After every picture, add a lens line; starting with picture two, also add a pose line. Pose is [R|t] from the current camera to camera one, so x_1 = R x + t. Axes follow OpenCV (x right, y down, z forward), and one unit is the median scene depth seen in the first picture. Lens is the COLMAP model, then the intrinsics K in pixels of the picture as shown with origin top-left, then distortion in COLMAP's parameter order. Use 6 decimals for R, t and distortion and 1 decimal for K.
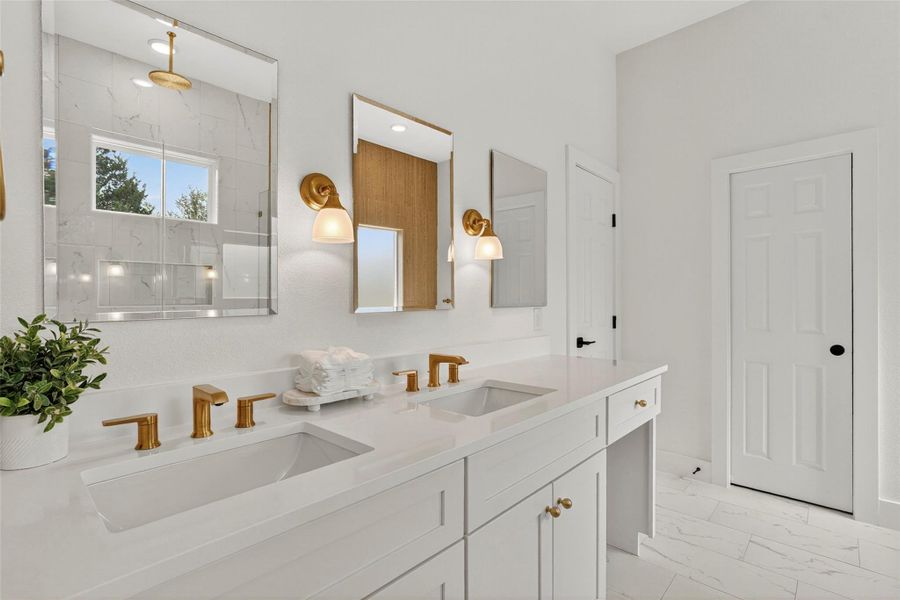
lens RADIAL K [[437.0, 0, 447.5], [0, 437.0, 301.9], [0, 0, 1]] dist [-0.021347, 0.011922]
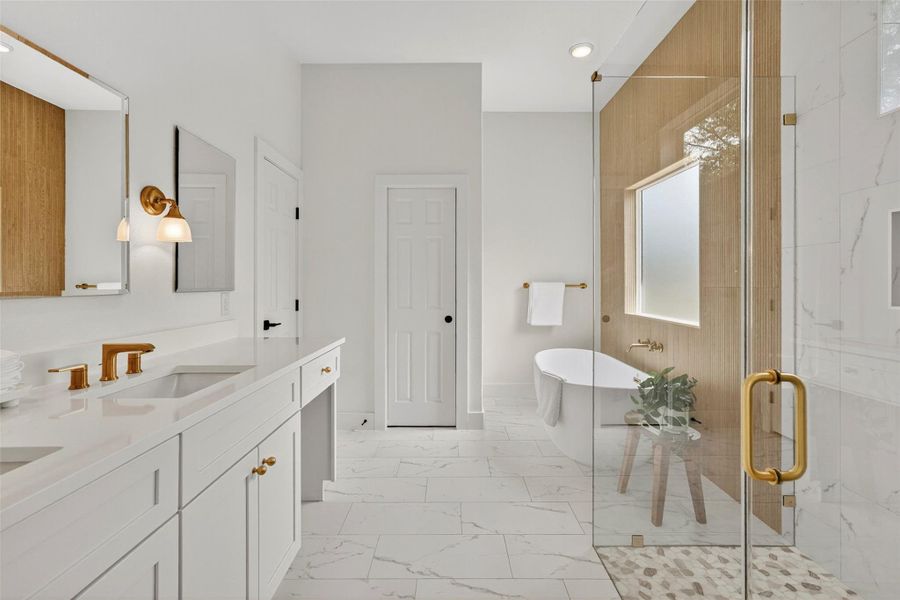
lens RADIAL K [[437.0, 0, 448.7], [0, 437.0, 284.9], [0, 0, 1]] dist [-0.021347, 0.011922]
pose [[0.745051, 0.005554, 0.666984, -0.099661], [-0.001248, 0.999975, -0.006932, 0.003552], [-0.667006, 0.004332, 0.745039, -0.117518]]
